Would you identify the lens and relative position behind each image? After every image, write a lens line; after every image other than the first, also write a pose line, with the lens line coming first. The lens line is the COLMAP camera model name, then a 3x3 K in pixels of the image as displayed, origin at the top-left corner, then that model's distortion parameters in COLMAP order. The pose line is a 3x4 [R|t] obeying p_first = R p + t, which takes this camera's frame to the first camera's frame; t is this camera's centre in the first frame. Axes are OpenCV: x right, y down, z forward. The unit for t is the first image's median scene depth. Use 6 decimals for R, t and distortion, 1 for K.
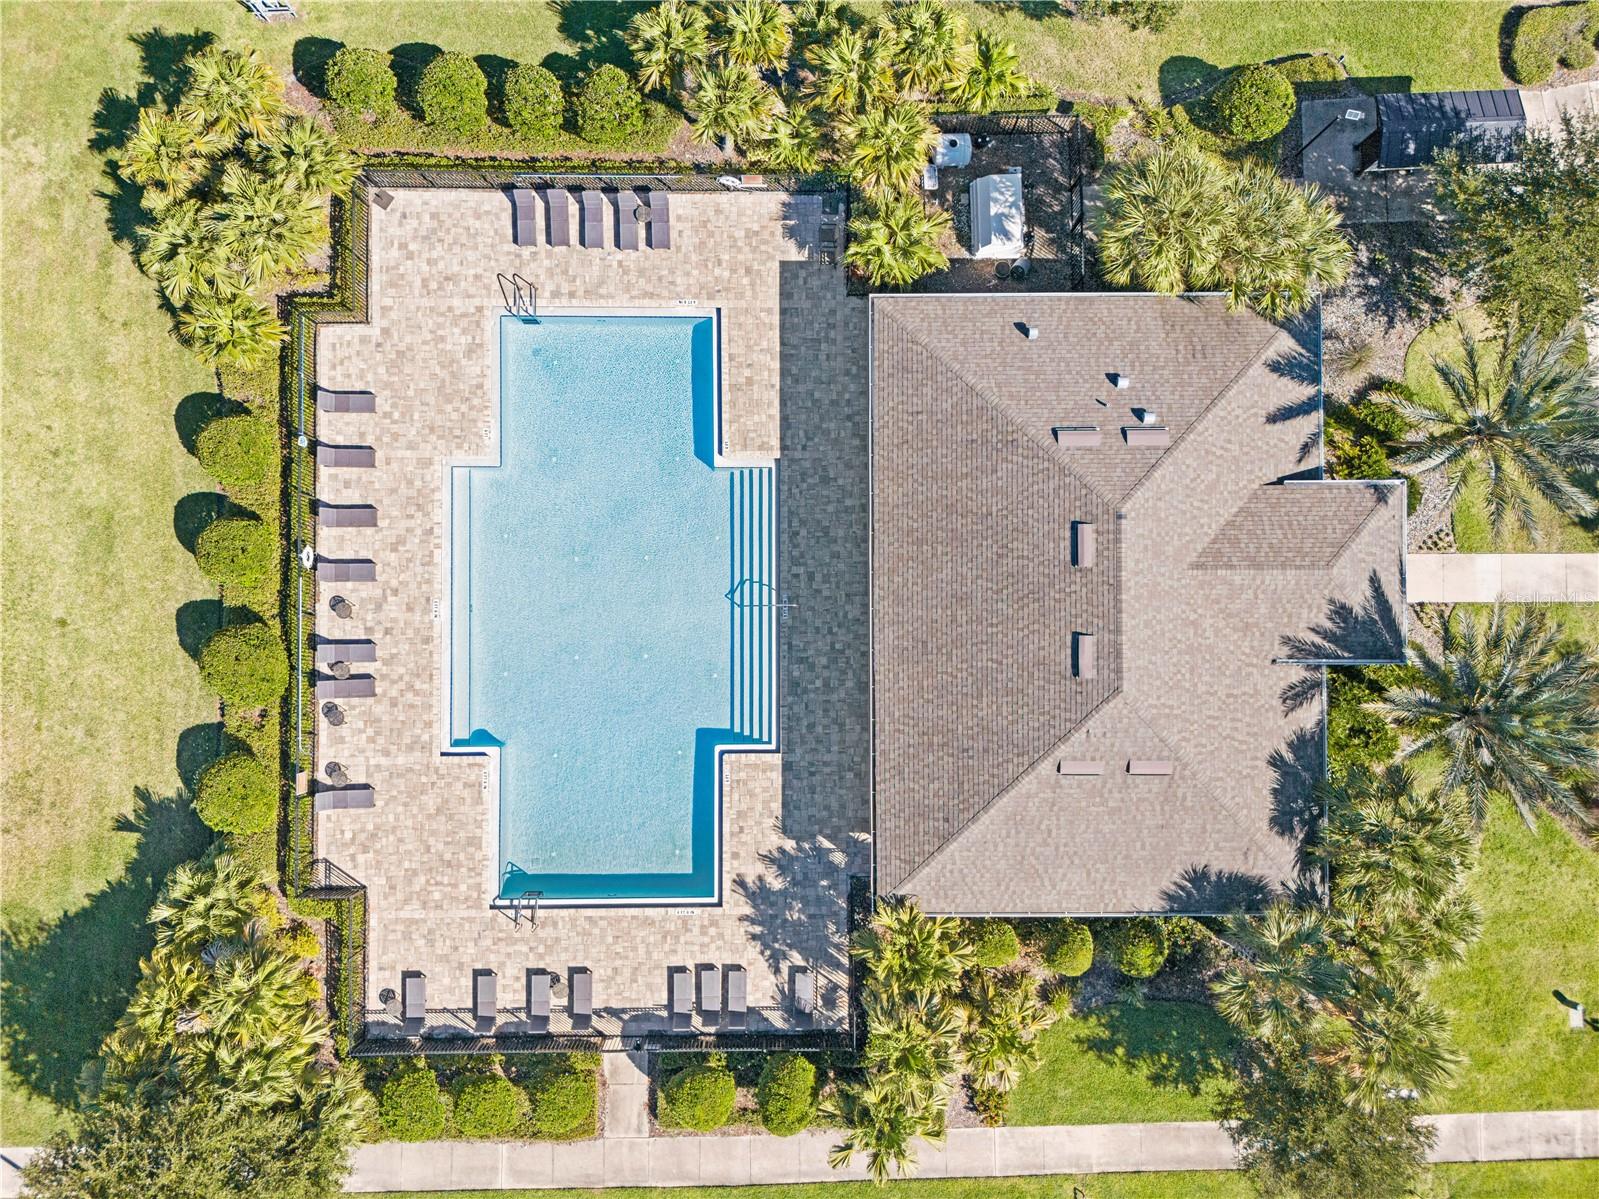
lens RADIAL K [[1182.2, 0, 799.5], [0, 1182.2, 599.5], [0, 0, 1]] dist [0.061733, -0.062627]
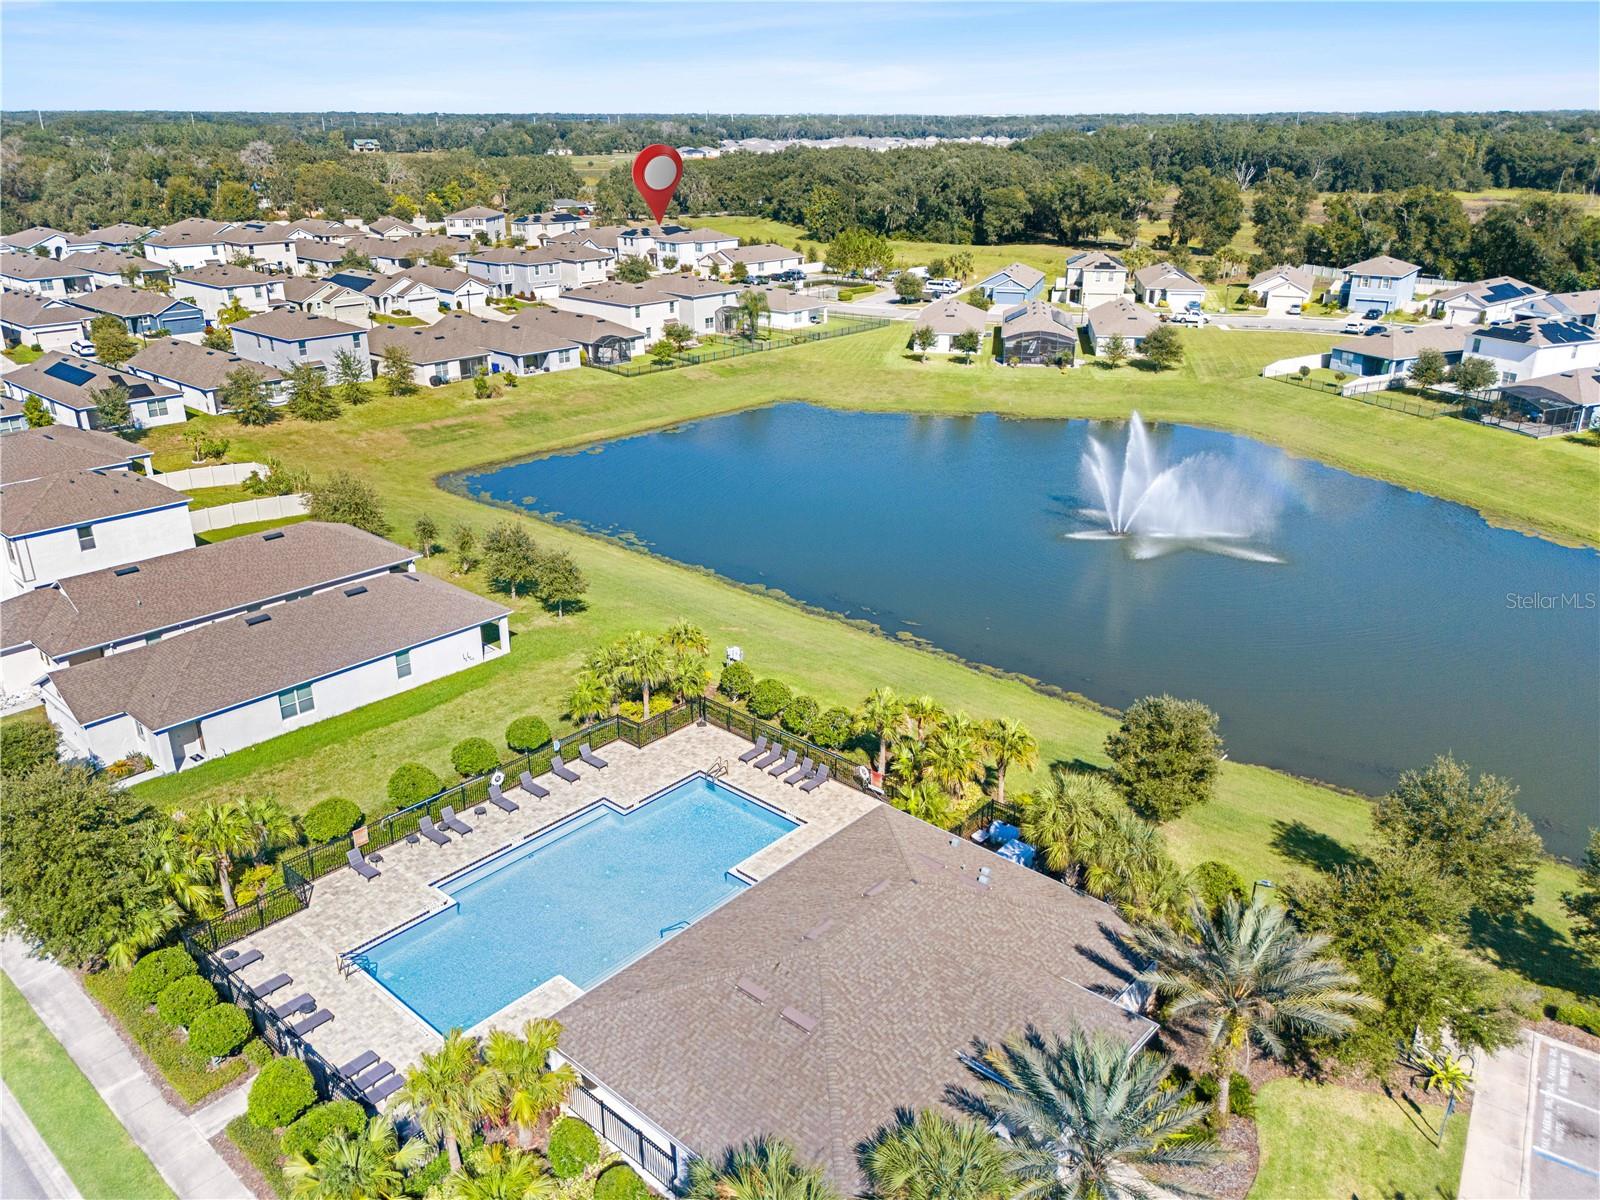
lens RADIAL K [[1182.9, 0, 800.0], [0, 1182.9, 600.0], [0, 0, 1]] dist [0.061733, -0.062627]
pose [[0.742627, 0.242573, -0.624230, 0.760193], [-0.669320, 0.300448, -0.679516, 0.660084], [0.022716, 0.922436, 0.385480, 0.197366]]
